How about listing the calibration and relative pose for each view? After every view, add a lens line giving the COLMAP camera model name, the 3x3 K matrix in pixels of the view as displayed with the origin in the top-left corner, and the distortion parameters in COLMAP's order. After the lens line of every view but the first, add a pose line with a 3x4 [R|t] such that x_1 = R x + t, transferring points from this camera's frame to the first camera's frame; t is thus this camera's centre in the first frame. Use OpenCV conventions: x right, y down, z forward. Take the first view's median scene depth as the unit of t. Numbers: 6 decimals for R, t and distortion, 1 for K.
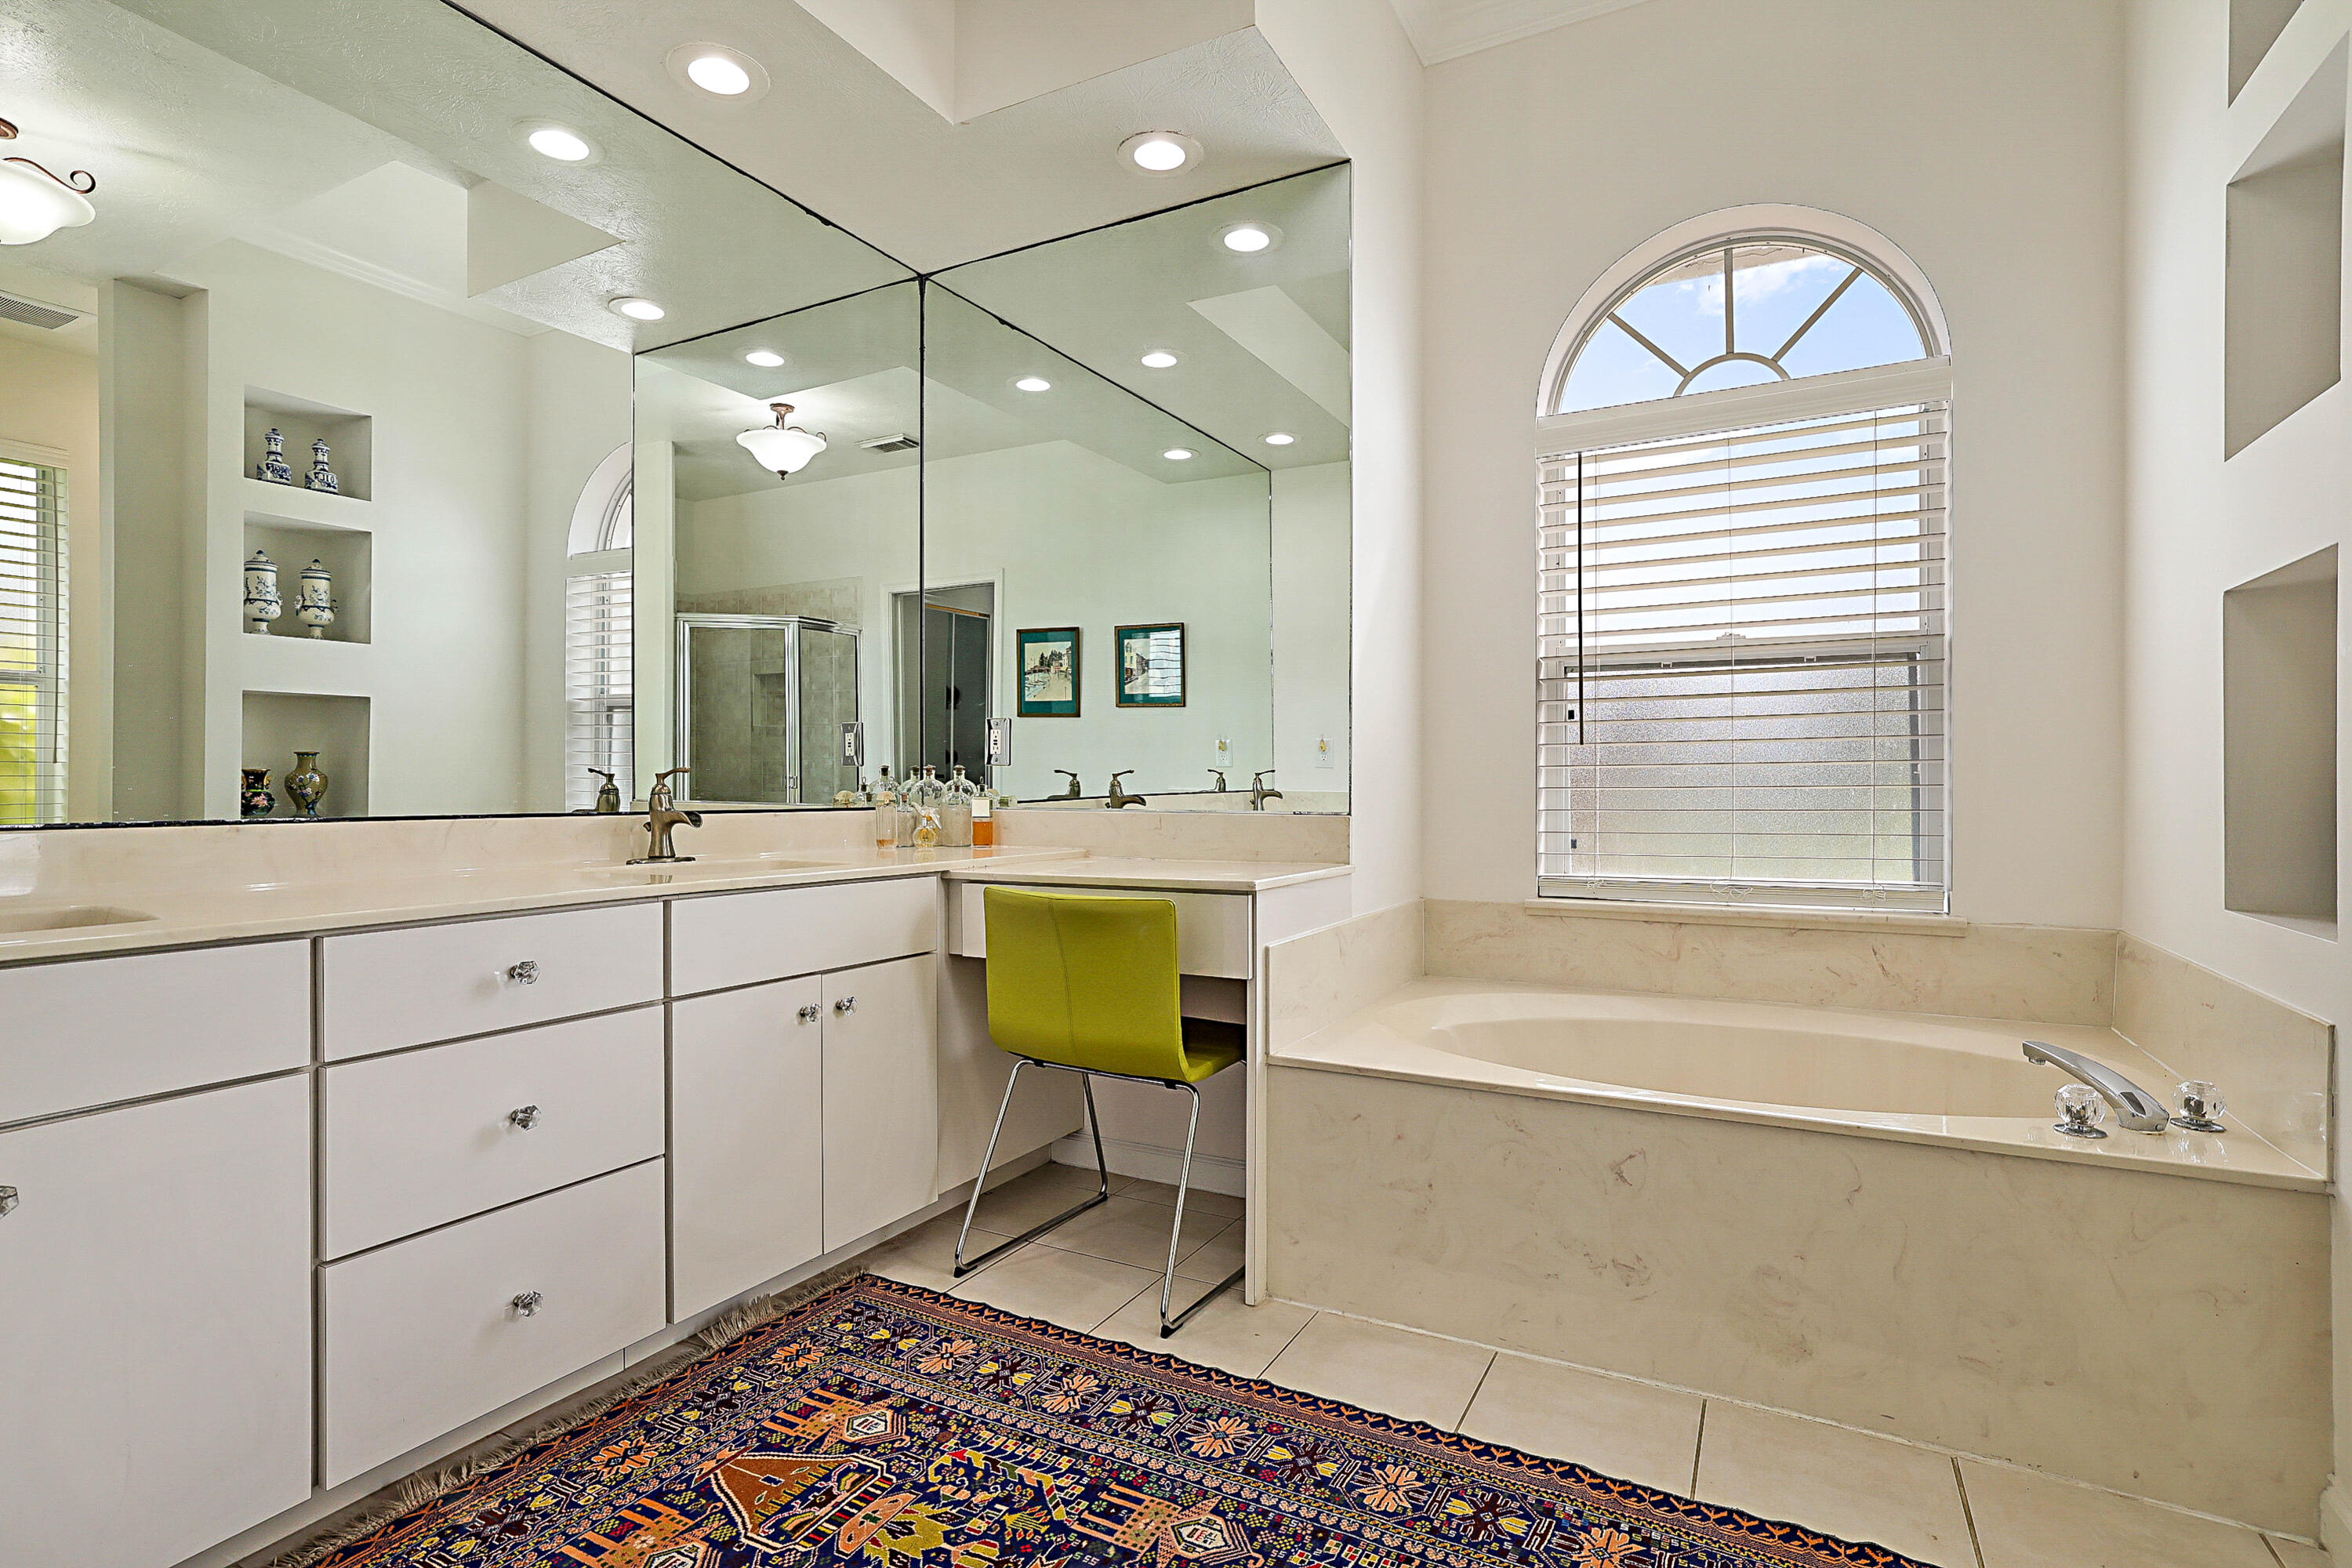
lens RADIAL K [[1146.4, 0, 1131.1], [0, 1146.4, 780.4], [0, 0, 1]] dist [-0.004188, 0.005214]
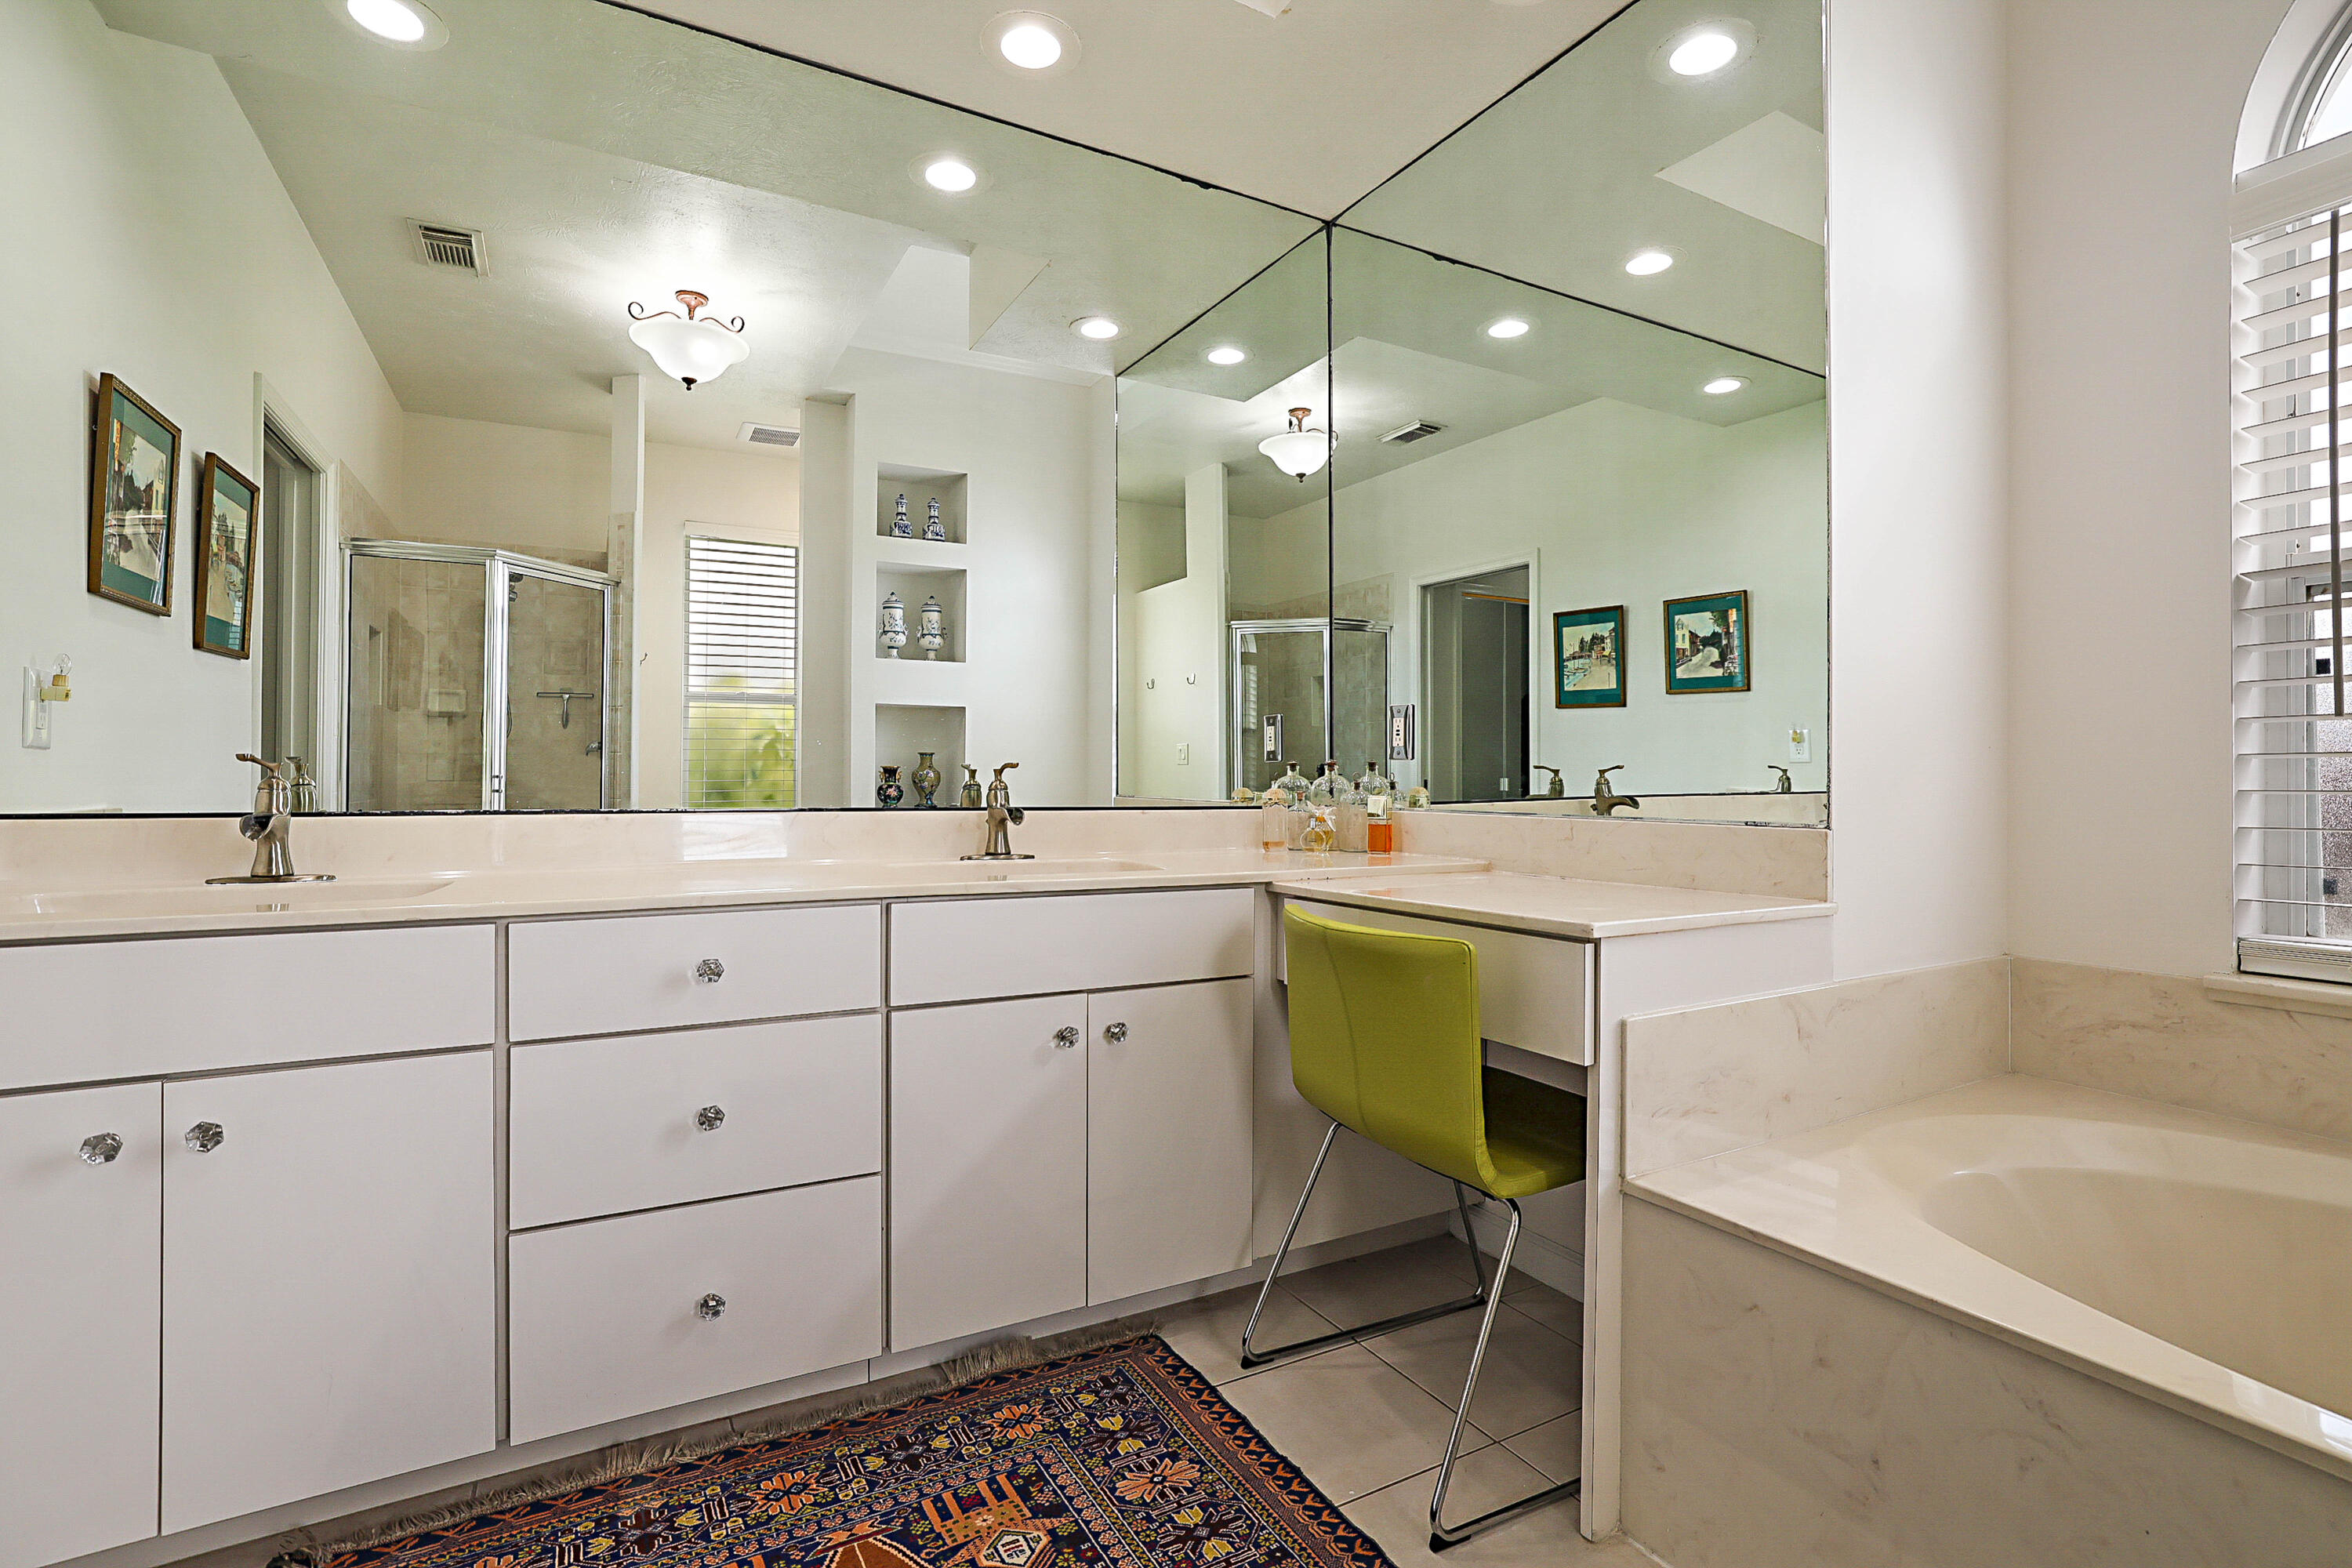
lens RADIAL K [[1110.3, 0, 1077.9], [0, 1110.3, 772.0], [0, 0, 1]] dist [-0.026659, 0.010744]
pose [[0.856566, 0.000562, -0.516038, 0.135916], [-0.003001, 0.999988, -0.003892, 0.000165], [0.516029, 0.004883, 0.856557, 0.205264]]
